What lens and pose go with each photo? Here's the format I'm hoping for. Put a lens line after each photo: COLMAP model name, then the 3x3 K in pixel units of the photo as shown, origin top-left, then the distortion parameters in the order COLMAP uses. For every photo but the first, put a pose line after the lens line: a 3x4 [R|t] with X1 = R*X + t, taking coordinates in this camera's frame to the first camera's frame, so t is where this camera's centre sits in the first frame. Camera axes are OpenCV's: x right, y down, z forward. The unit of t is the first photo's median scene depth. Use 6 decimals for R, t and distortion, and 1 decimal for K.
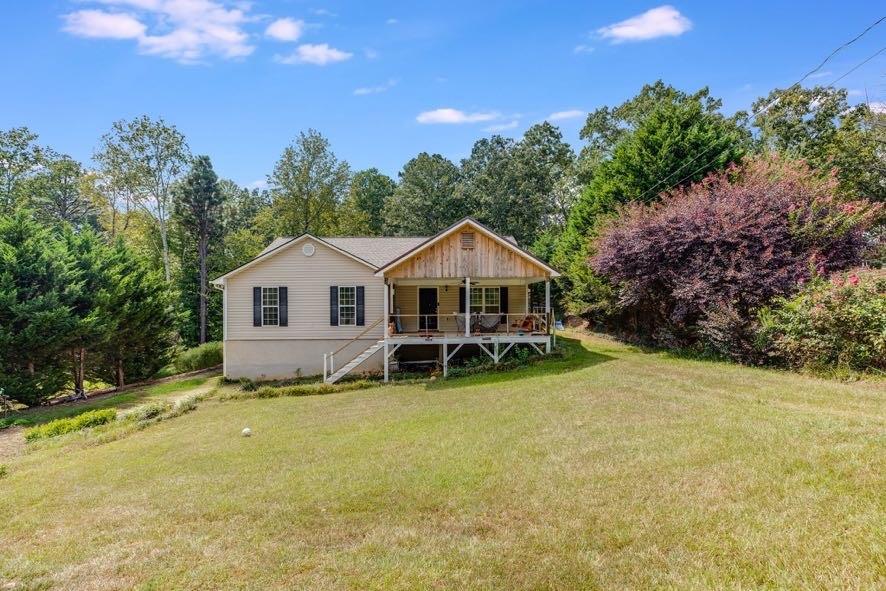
lens RADIAL K [[410.0, 0, 451.7], [0, 410.0, 299.4], [0, 0, 1]] dist [-0.025209, 0.000952]
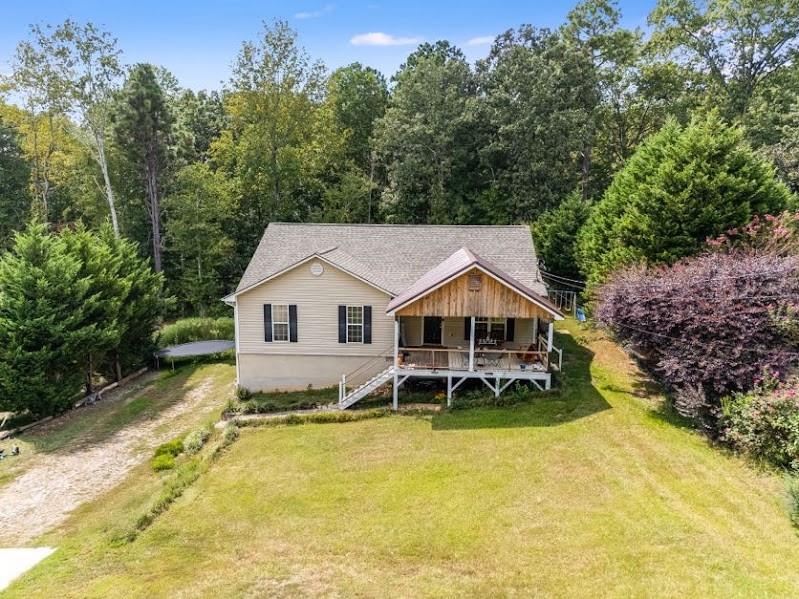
lens RADIAL K [[584.8, 0, 399.5], [0, 584.8, 299.5], [0, 0, 1]] dist [0.106750, -0.115552]
pose [[0.995534, 0.031402, -0.089027, -0.016922], [-0.014804, 0.983316, 0.181302, -0.363329], [0.093235, -0.179174, 0.979389, -0.481028]]
